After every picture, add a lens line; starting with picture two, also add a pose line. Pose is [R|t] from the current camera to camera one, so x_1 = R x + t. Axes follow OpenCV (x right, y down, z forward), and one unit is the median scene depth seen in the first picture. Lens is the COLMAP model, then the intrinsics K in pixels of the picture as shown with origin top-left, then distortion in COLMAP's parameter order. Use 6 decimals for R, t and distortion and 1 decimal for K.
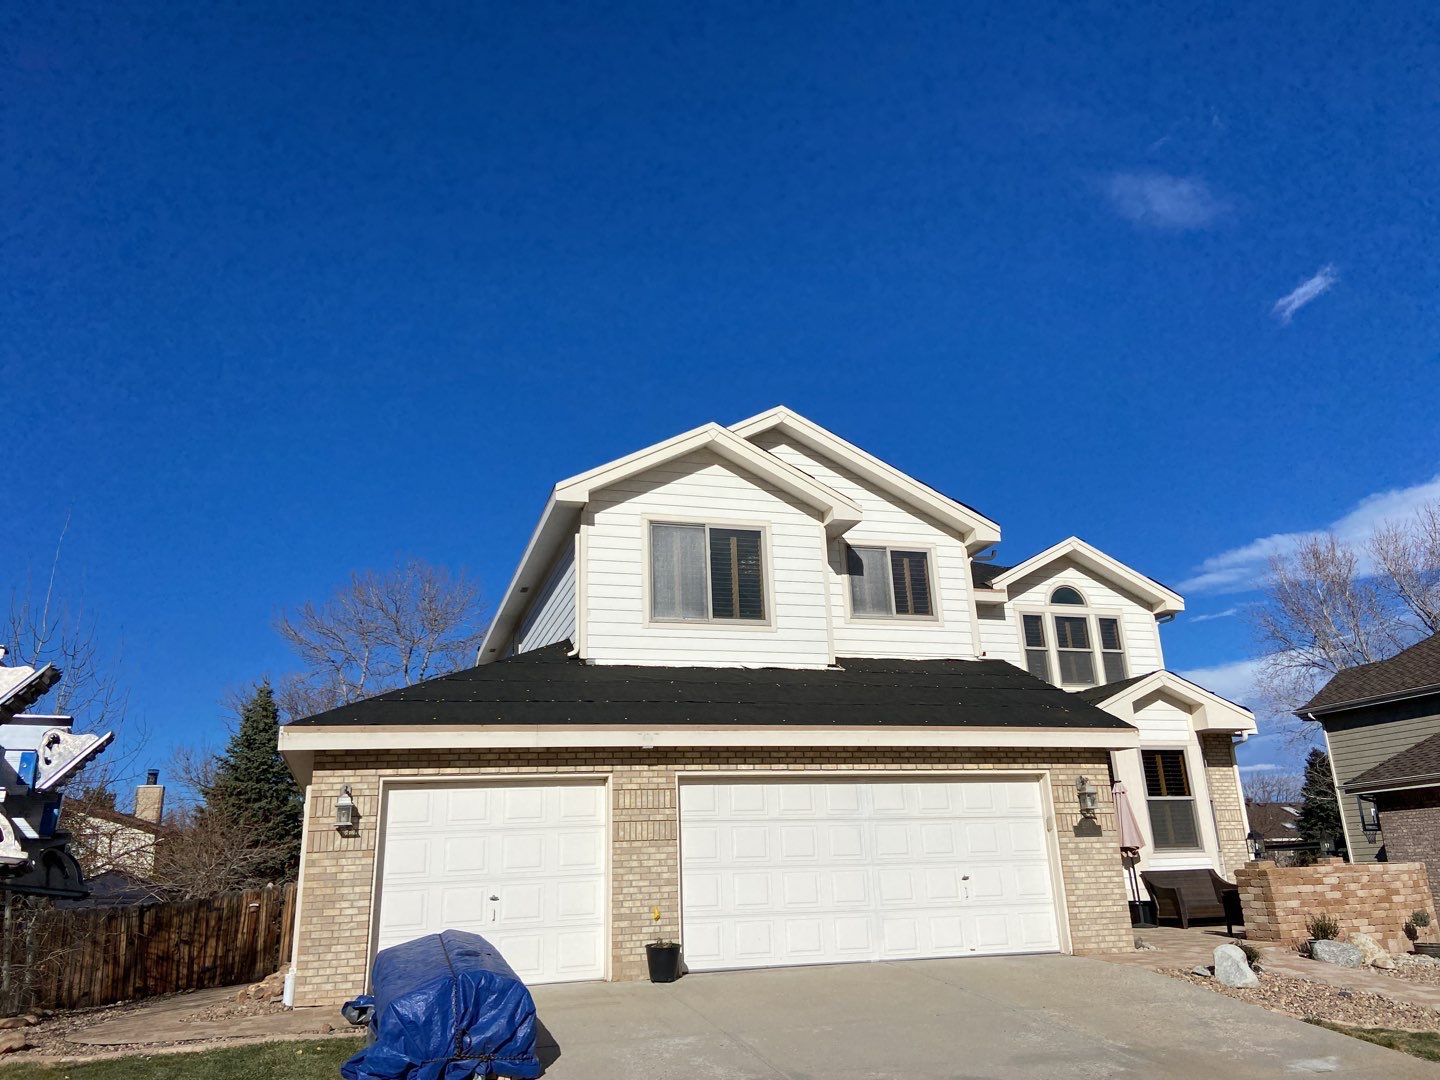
lens RADIAL K [[1087.0, 0, 715.4], [0, 1087.0, 540.3], [0, 0, 1]] dist [0.142204, -0.172544]
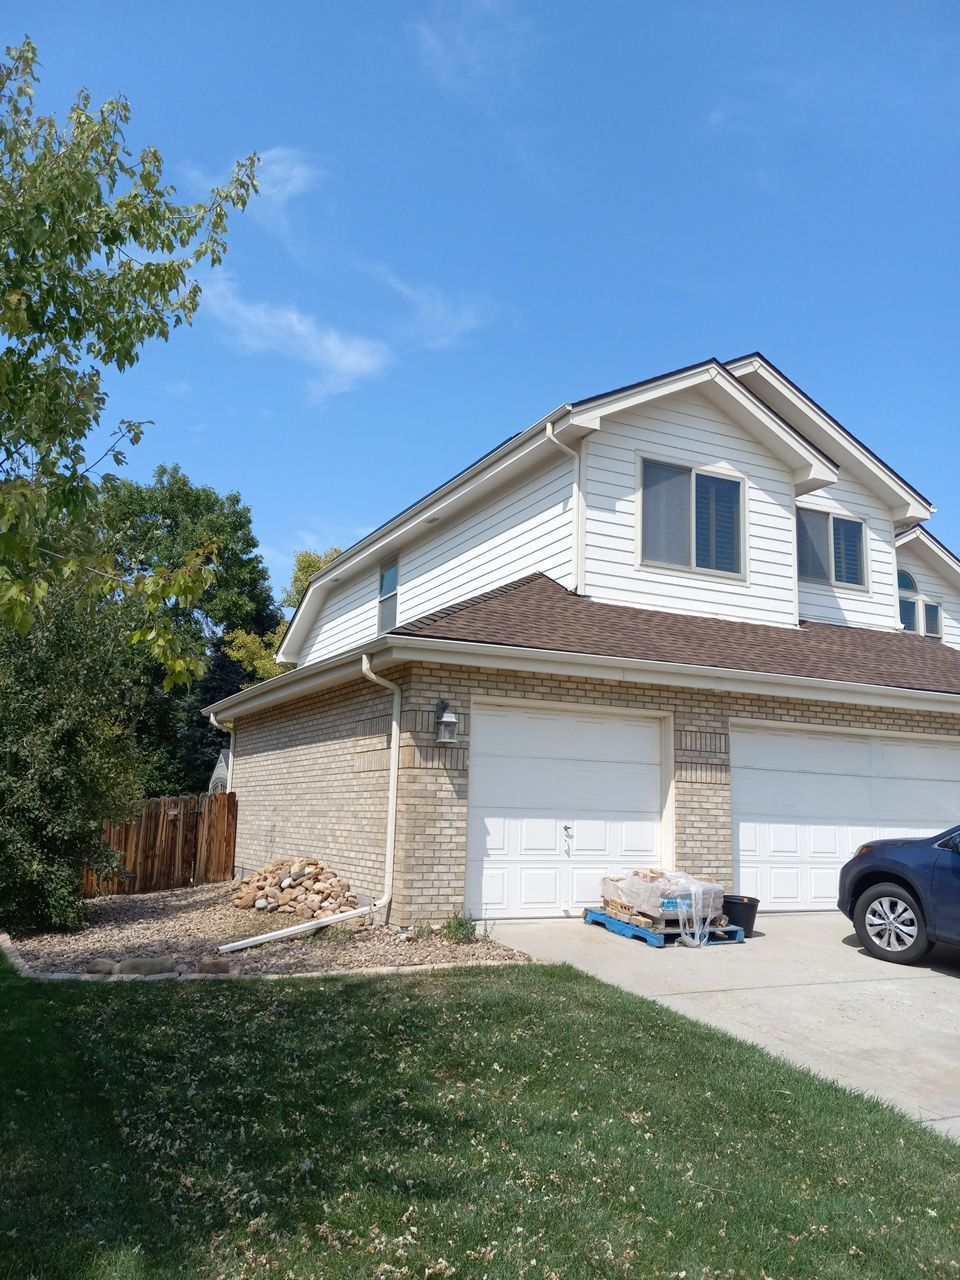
lens RADIAL K [[1009.1, 0, 494.4], [0, 1009.1, 633.9], [0, 0, 1]] dist [0.153835, -0.001658]
pose [[0.982220, 0.092060, 0.163614, -0.367395], [-0.111462, 0.987249, 0.113650, 0.053556], [-0.151065, -0.129866, 0.979956, 0.138959]]
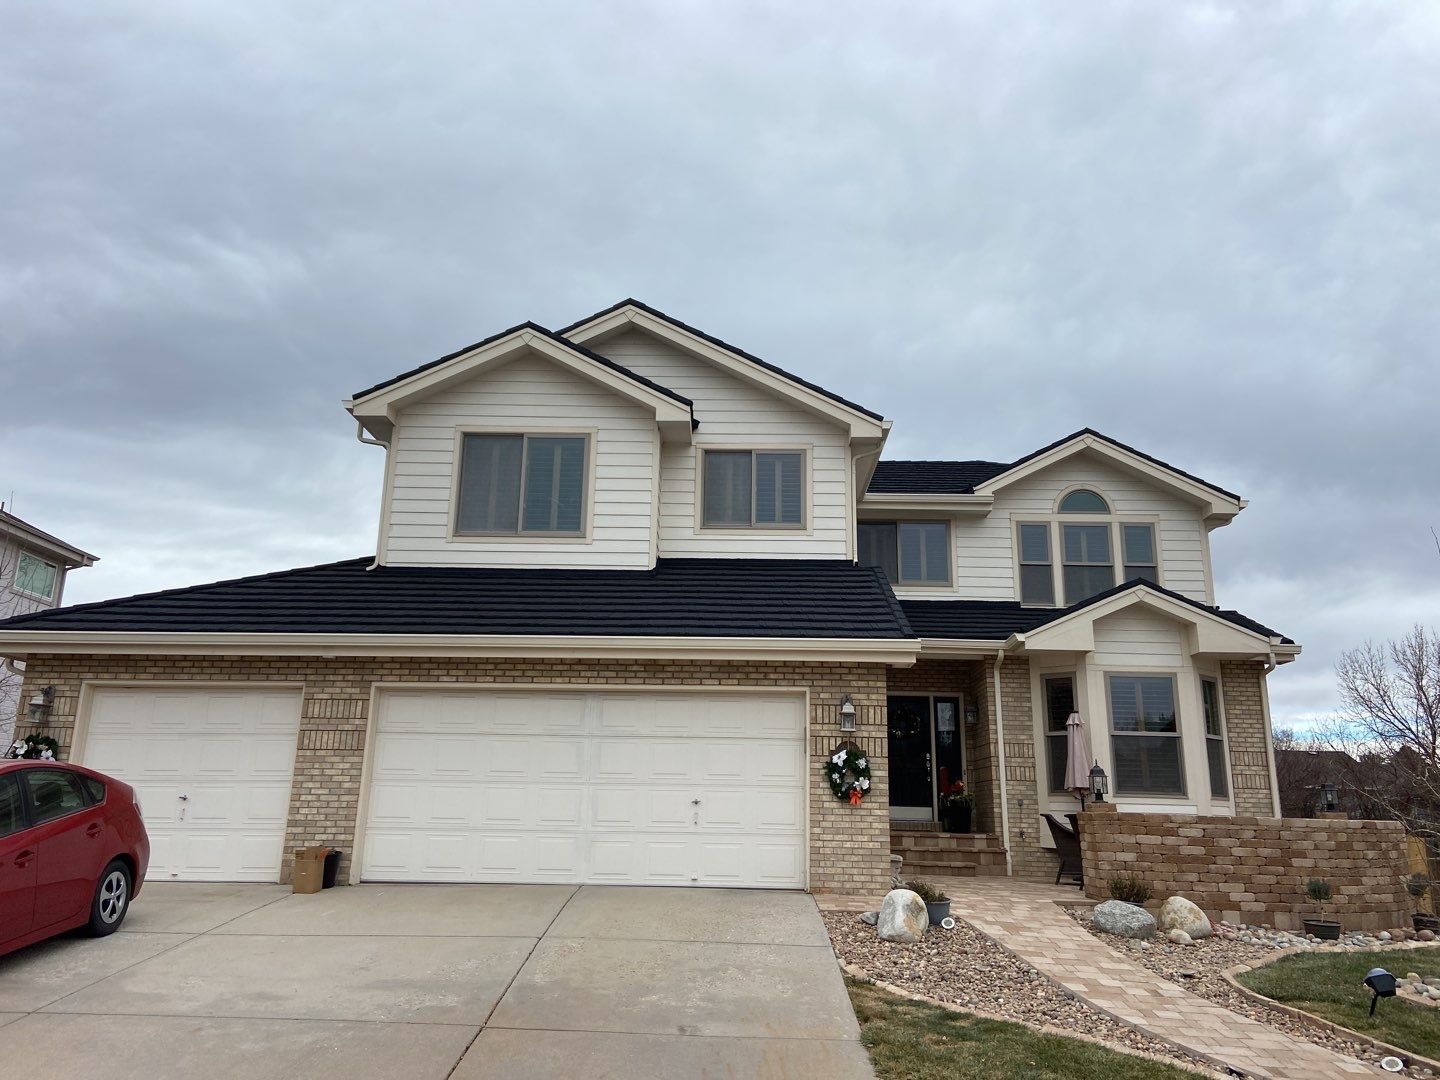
lens RADIAL K [[1087.0, 0, 715.4], [0, 1087.0, 540.3], [0, 0, 1]] dist [0.142204, -0.172544]
pose [[0.944970, -0.025832, -0.326135, 0.534511], [0.042912, 0.998052, 0.045285, 0.049174], [0.324330, -0.056788, 0.944238, 0.163058]]
